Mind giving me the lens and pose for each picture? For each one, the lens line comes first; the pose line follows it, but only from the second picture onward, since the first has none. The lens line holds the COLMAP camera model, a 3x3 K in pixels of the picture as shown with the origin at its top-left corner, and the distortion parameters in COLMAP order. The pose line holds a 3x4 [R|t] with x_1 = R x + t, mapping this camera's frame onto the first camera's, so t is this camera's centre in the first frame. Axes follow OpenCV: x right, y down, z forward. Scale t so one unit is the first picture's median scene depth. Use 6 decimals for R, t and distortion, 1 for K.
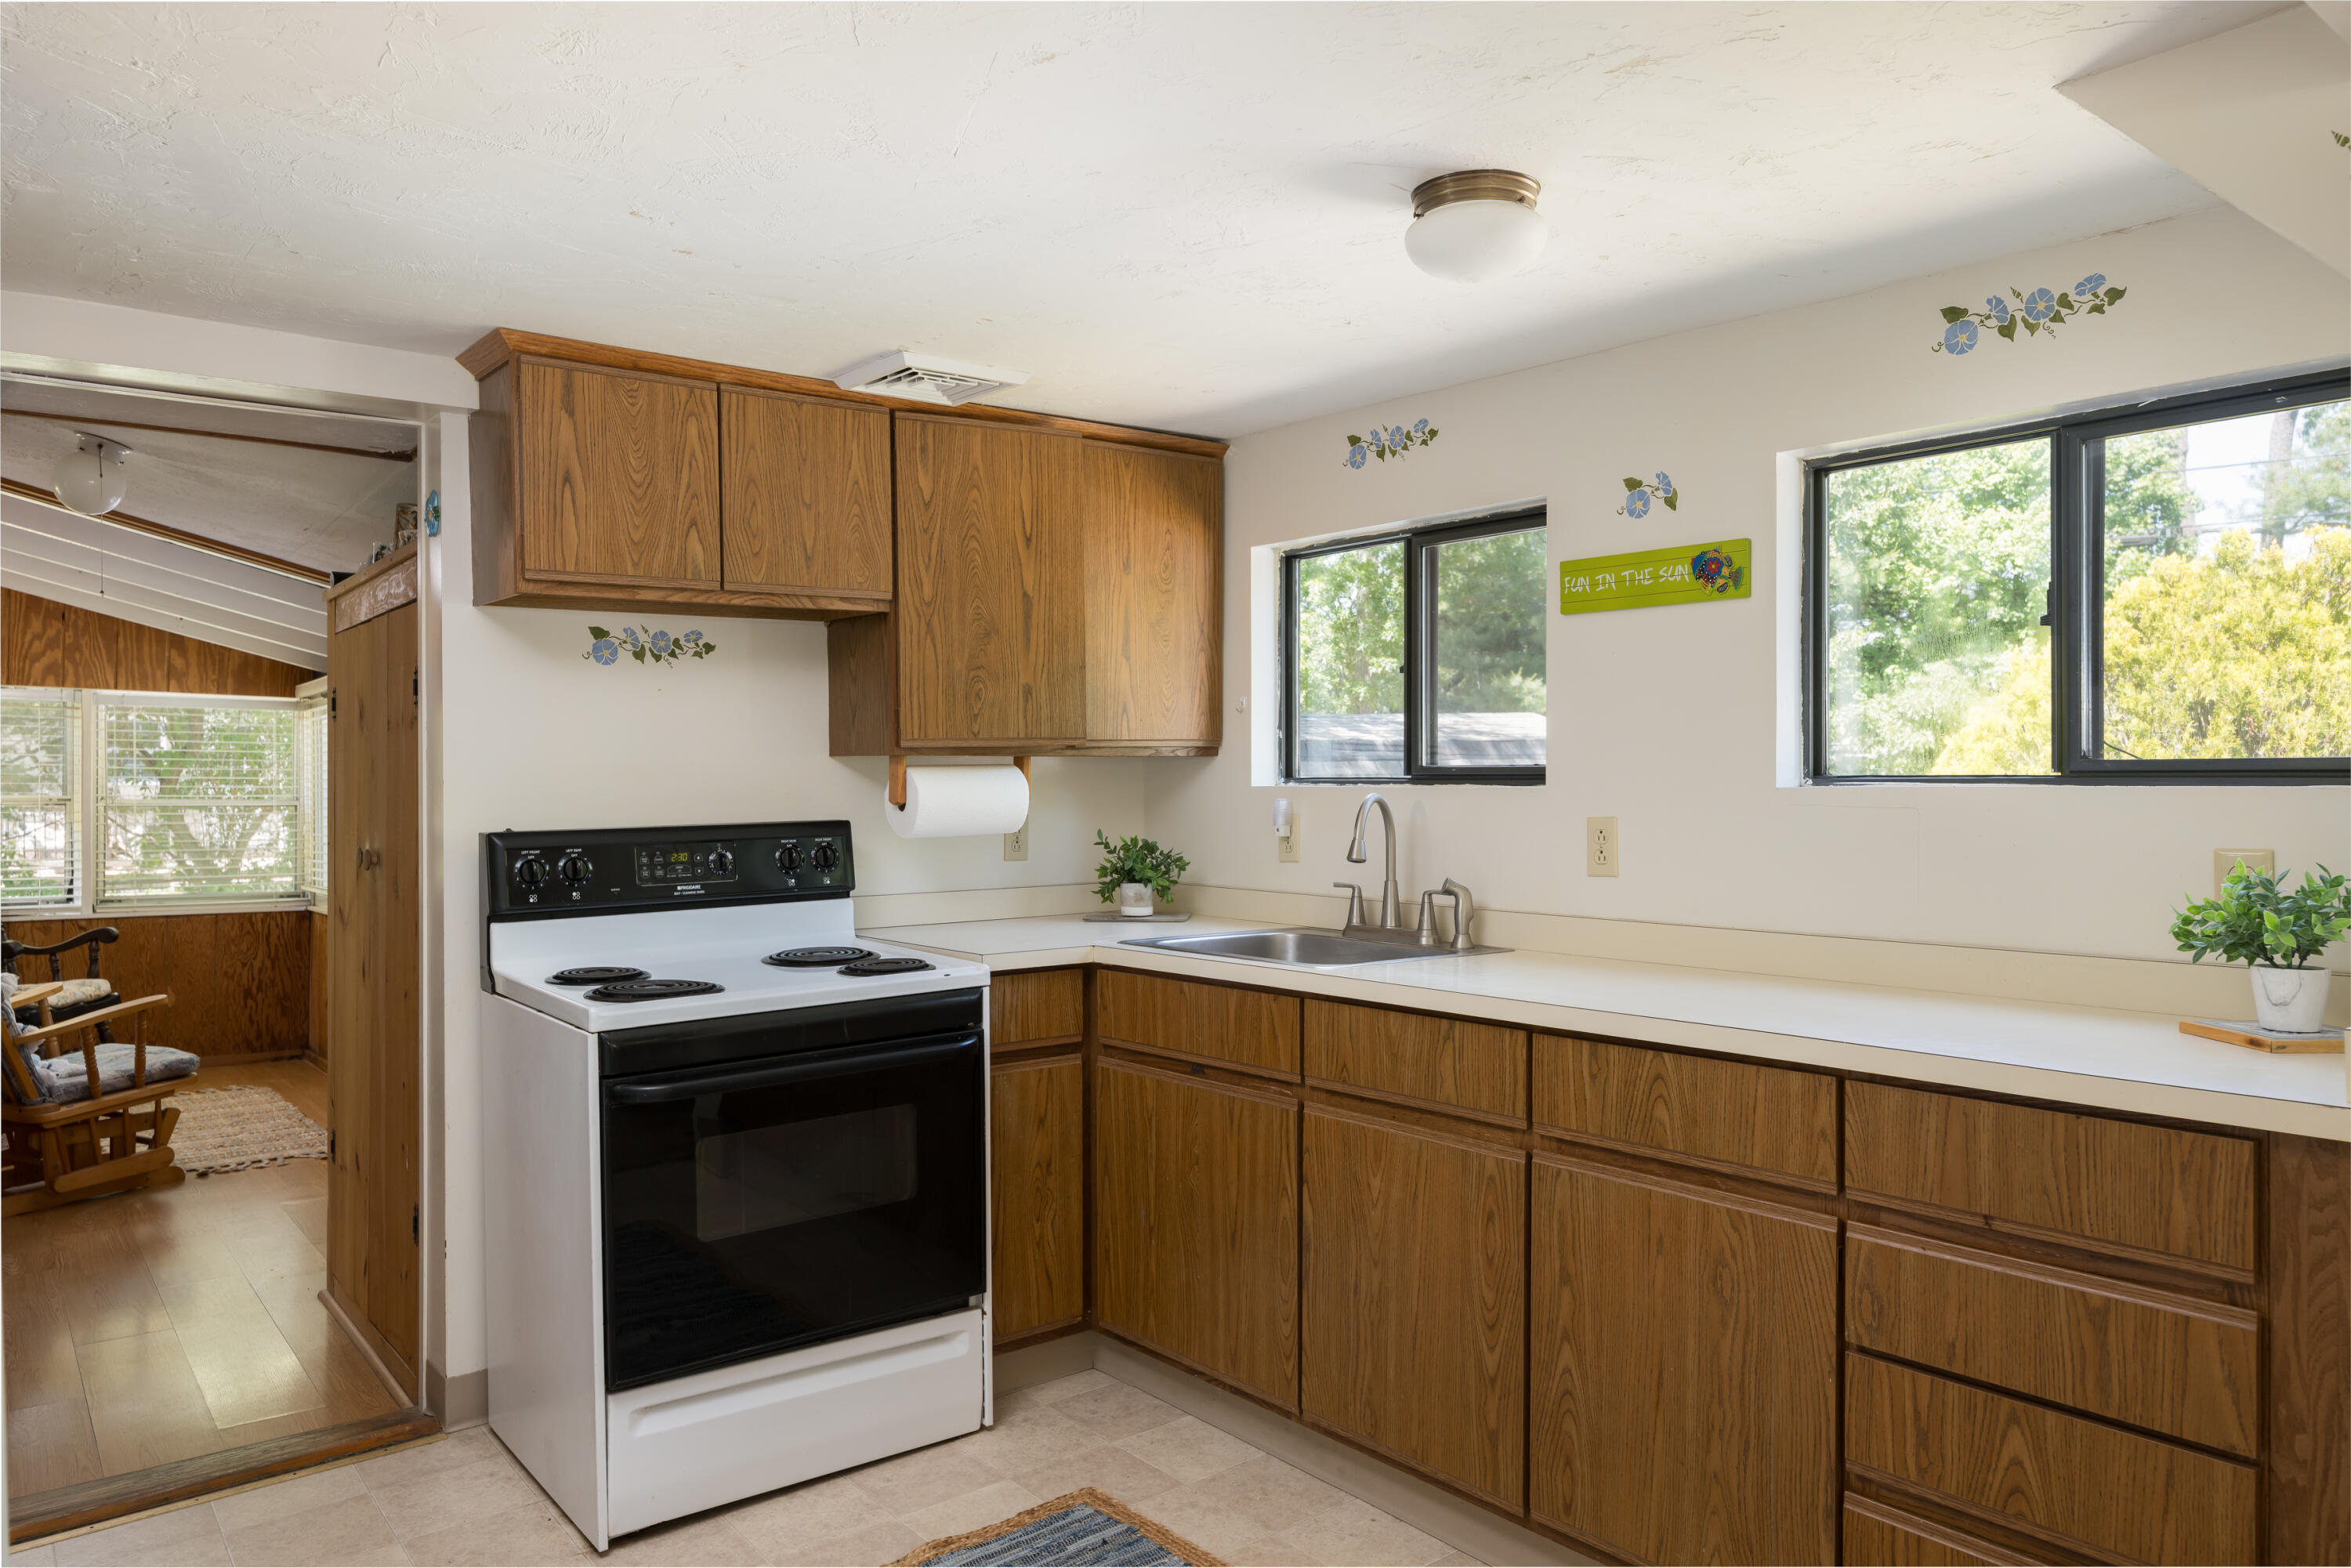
lens RADIAL K [[1566.8, 0, 1175.5], [0, 1566.8, 784.0], [0, 0, 1]] dist [-0.003131, 0.002828]
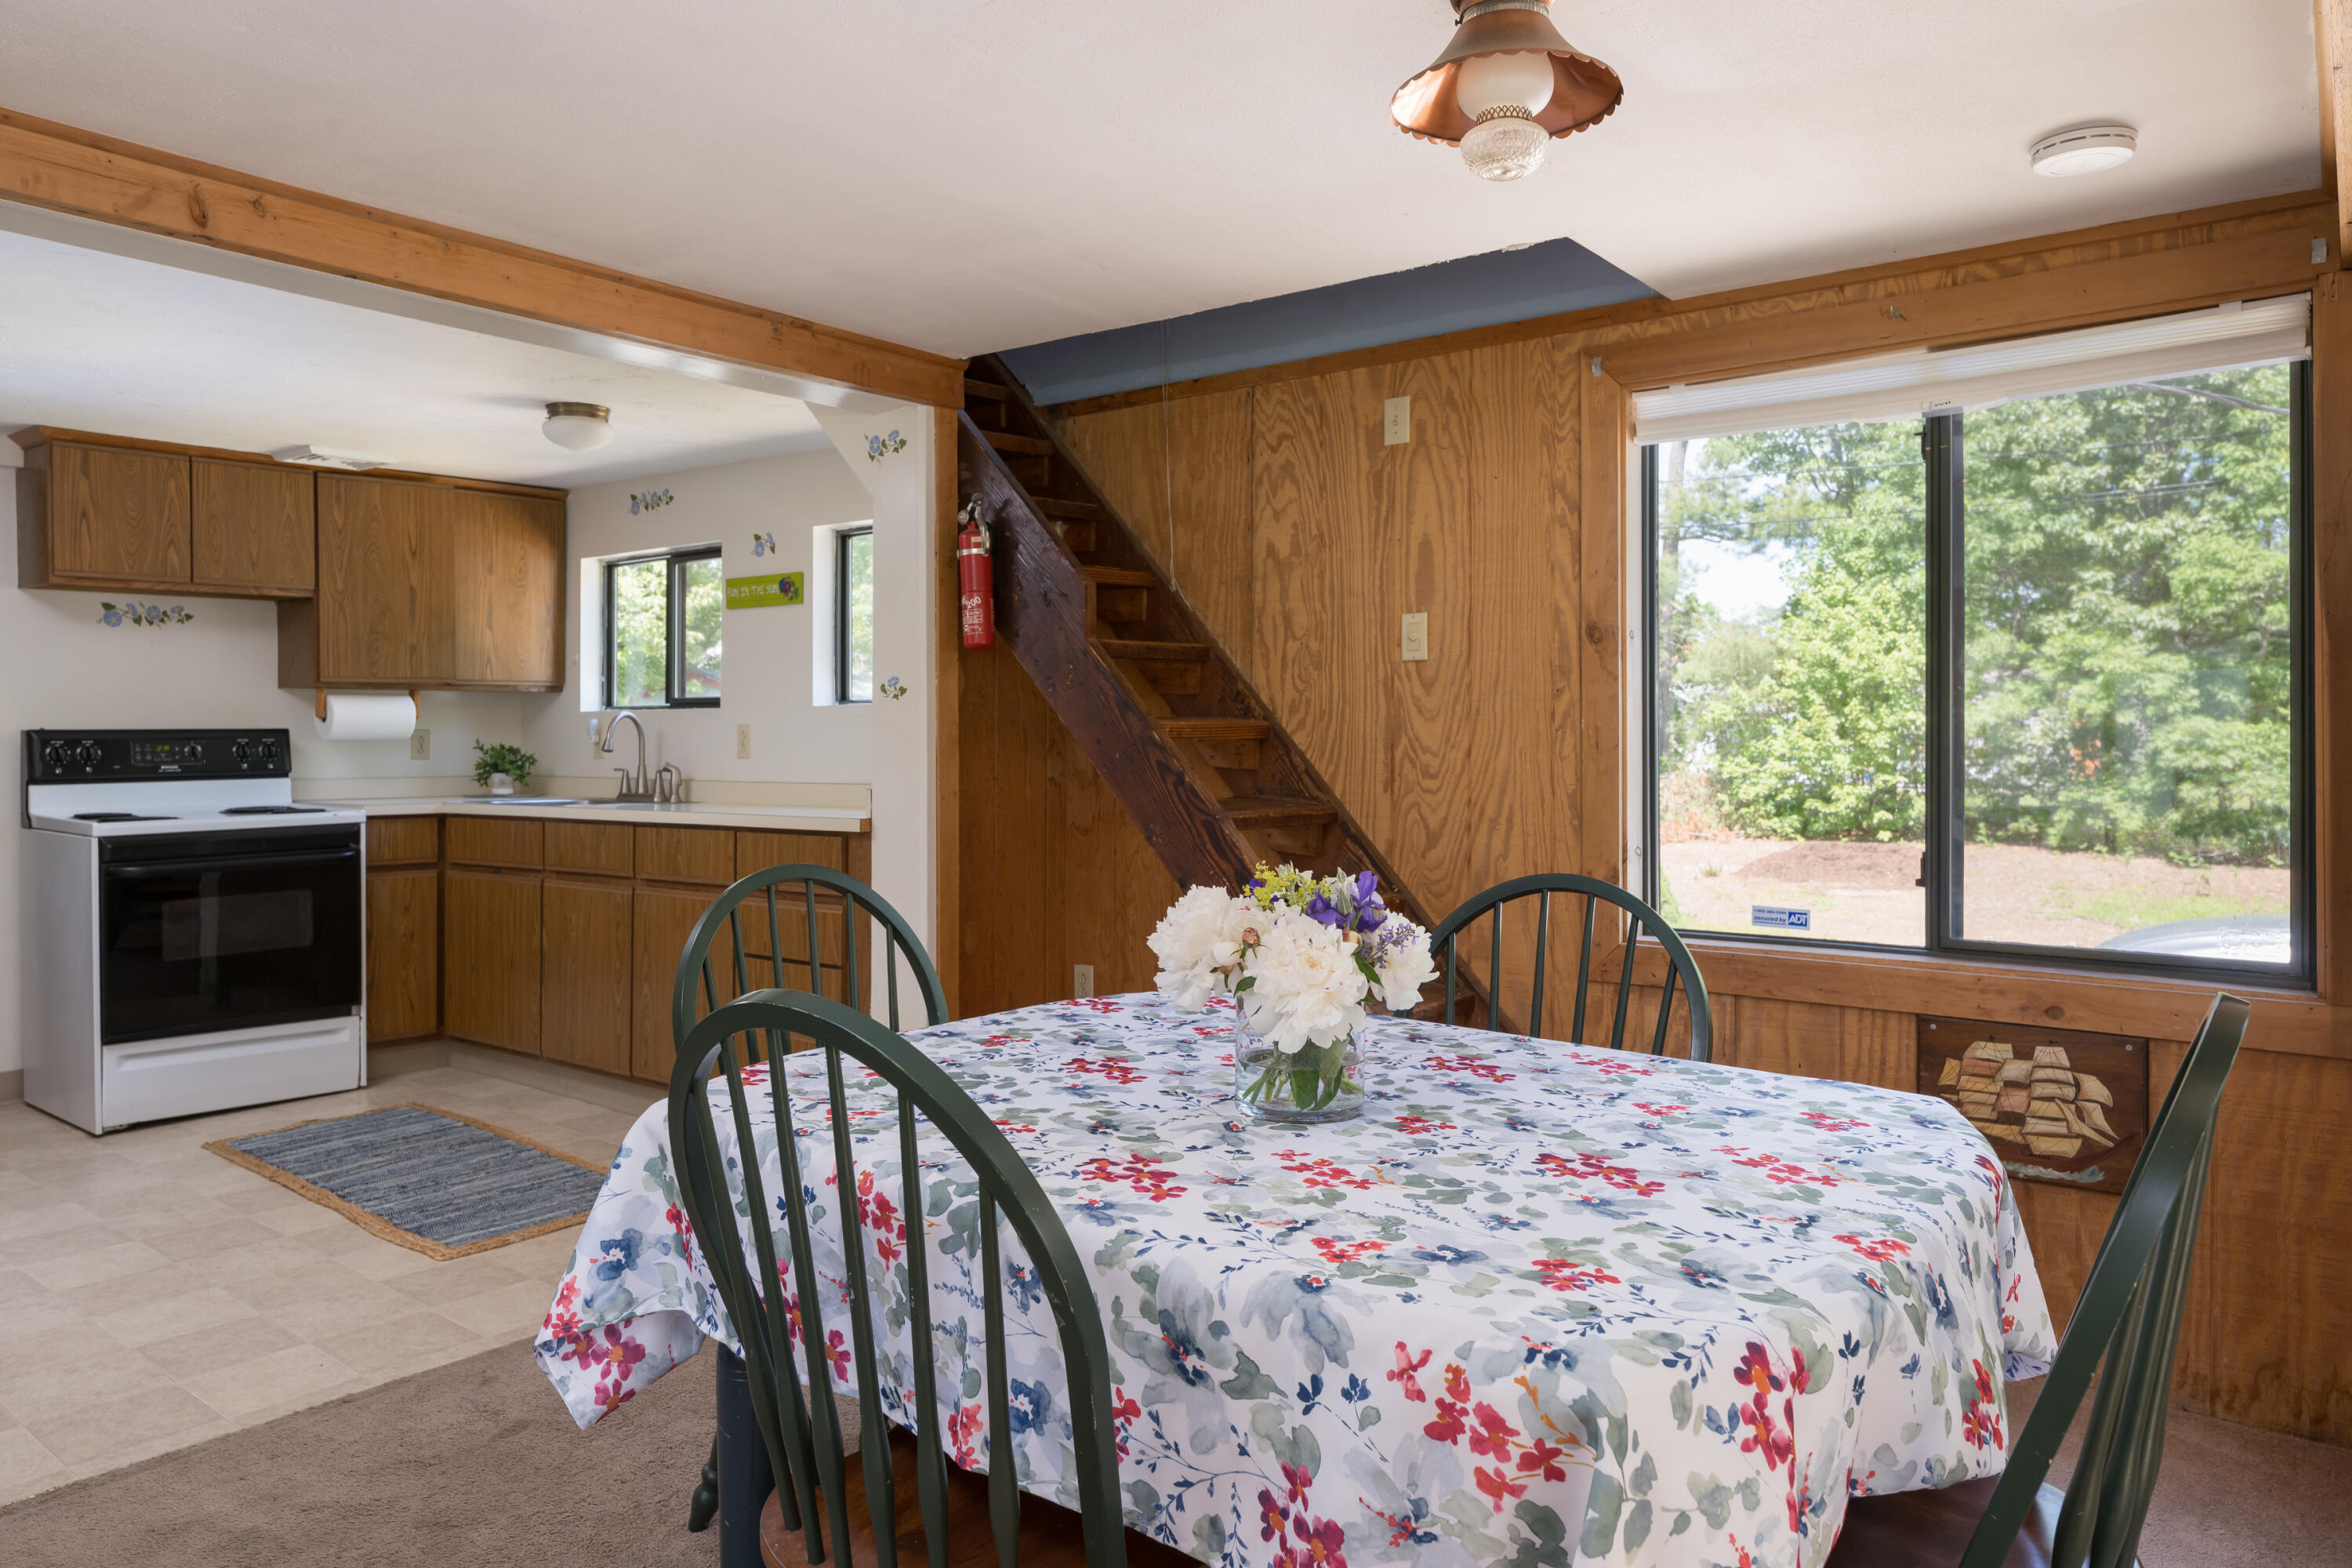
lens RADIAL K [[1542.8, 0, 1169.3], [0, 1542.8, 734.9], [0, 0, 1]] dist [-0.004669, -0.000306]
pose [[0.974355, 0.004277, 0.224976, 0.329867], [-0.002280, 0.999956, -0.009137, 0.045107], [-0.225005, 0.008390, 0.974321, -0.760927]]
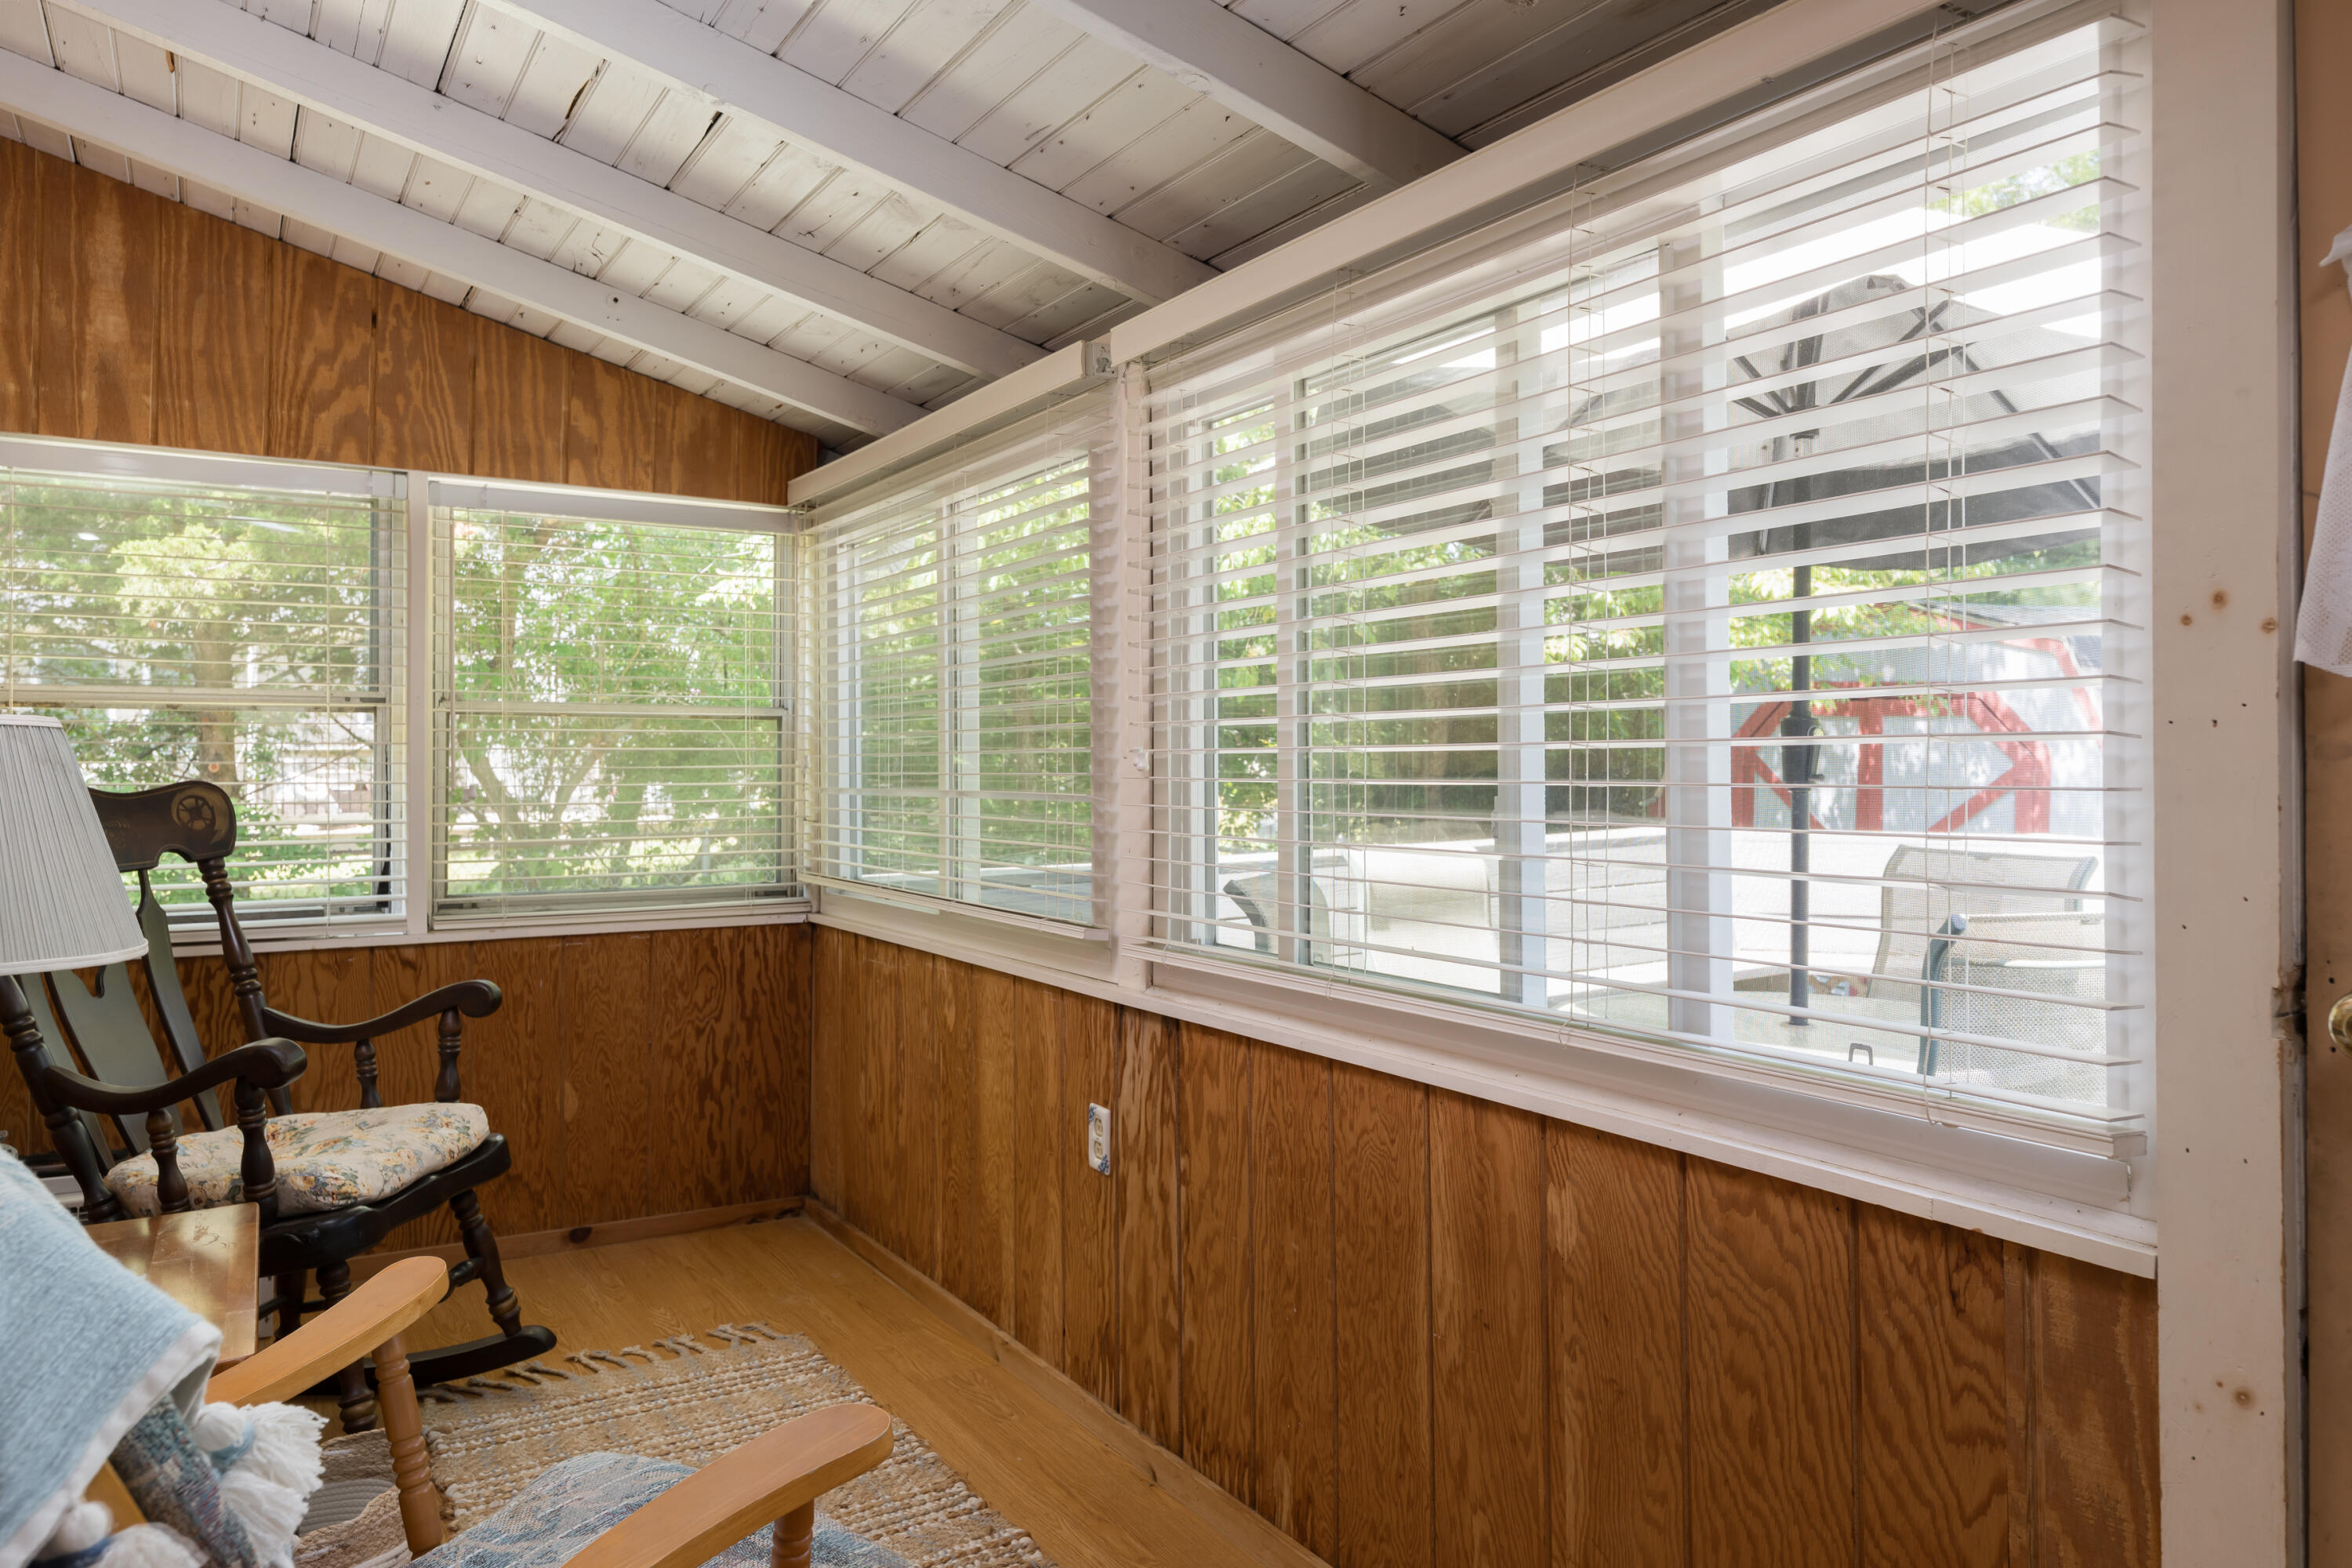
lens RADIAL K [[1593.1, 0, 1171.8], [0, 1593.1, 721.5], [0, 0, 1]] dist [-0.001454, 0.001316]
pose [[0.992651, -0.003471, -0.120959, -0.297856], [0.002129, 0.999935, -0.011221, 0.017170], [0.120990, 0.010881, 0.992594, 0.397412]]
